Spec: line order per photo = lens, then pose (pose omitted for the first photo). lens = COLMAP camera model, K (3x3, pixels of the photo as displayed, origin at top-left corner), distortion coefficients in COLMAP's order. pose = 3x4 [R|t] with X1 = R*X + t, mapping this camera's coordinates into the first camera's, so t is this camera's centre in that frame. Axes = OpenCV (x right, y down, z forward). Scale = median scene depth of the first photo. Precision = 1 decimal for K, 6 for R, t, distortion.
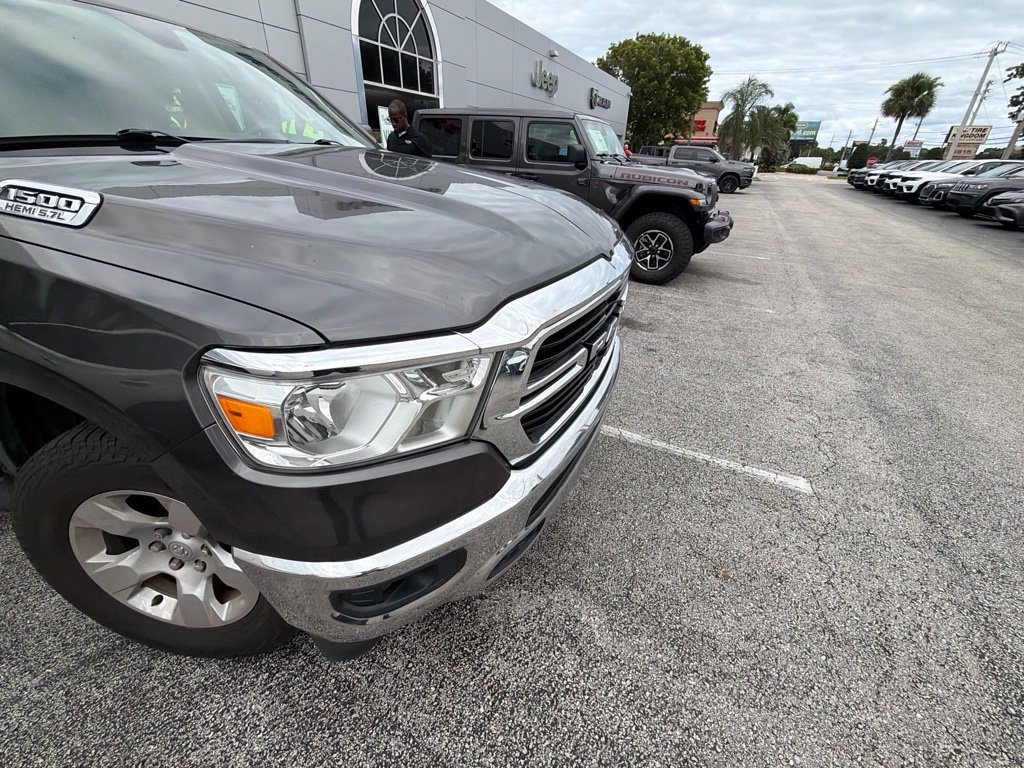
lens RADIAL K [[441.9, 0, 511.5], [0, 441.9, 385.4], [0, 0, 1]] dist [-0.003012, 0.000515]
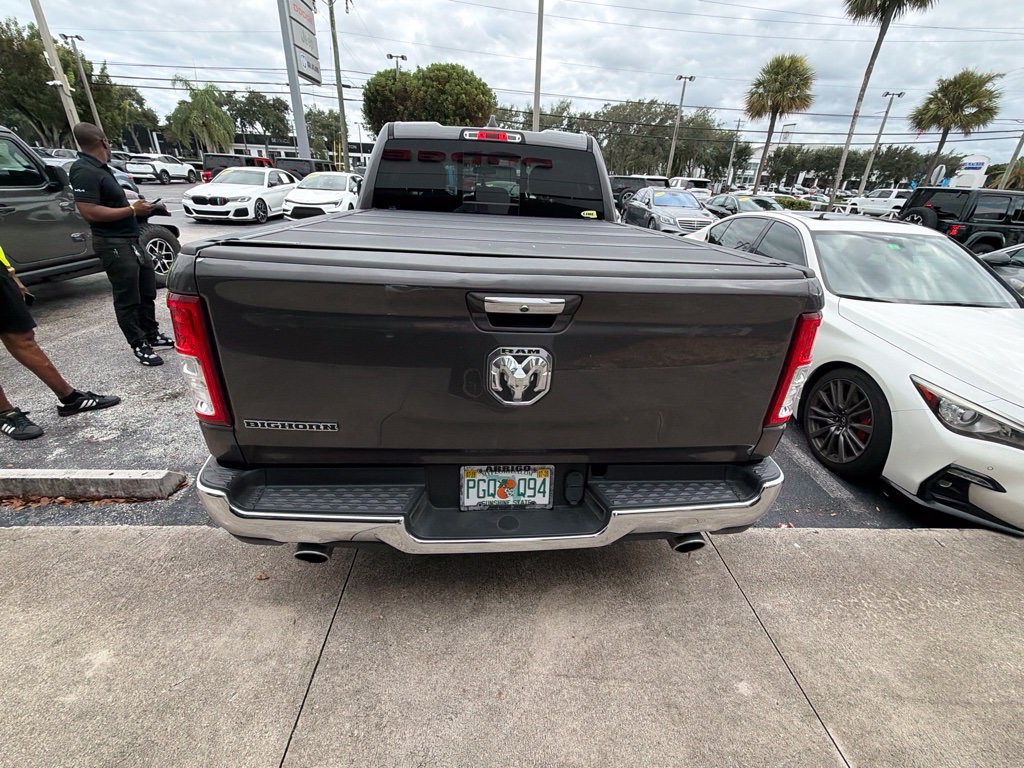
lens RADIAL K [[442.7, 0, 512.1], [0, 442.7, 385.3], [0, 0, 1]] dist [0.000592, -0.000535]
pose [[-0.482831, -0.425279, 0.765514, -0.312320], [0.351904, 0.706249, 0.614310, -0.126666], [-0.801896, 0.565995, -0.191342, 0.190727]]
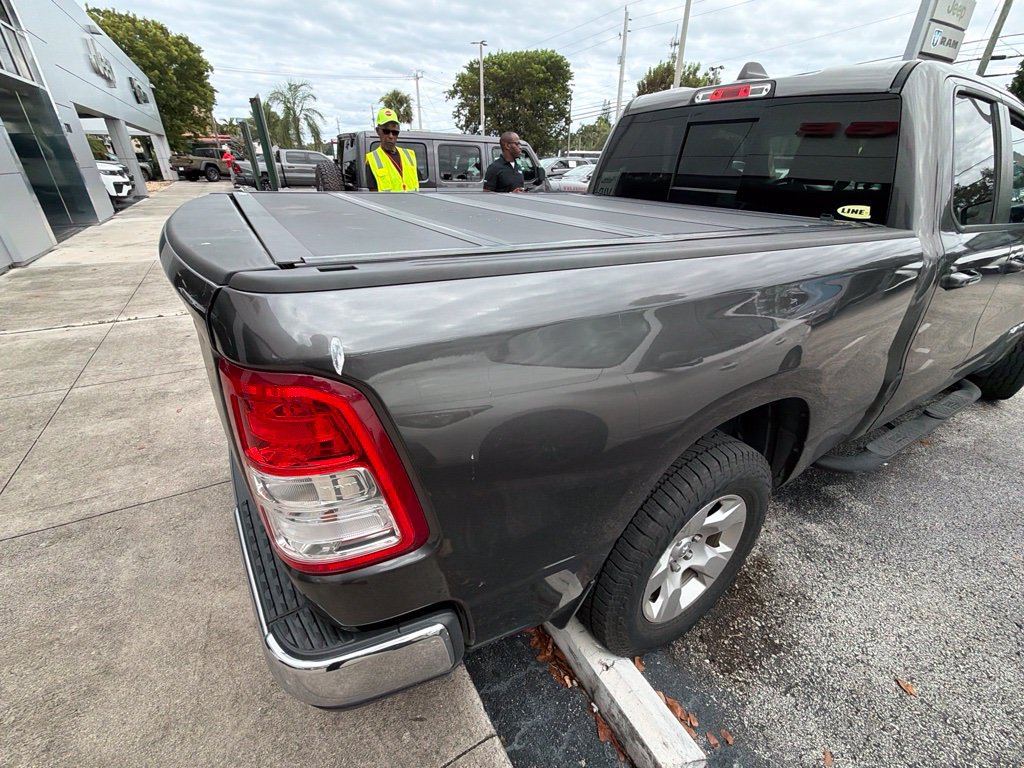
lens RADIAL K [[445.6, 0, 509.6], [0, 445.6, 383.5], [0, 0, 1]] dist [-0.001414, -0.000210]
pose [[0.556450, -0.394960, 0.731007, -0.291088], [0.394347, 0.899931, 0.186048, -0.072640], [-0.731337, 0.184744, 0.656518, 0.097482]]
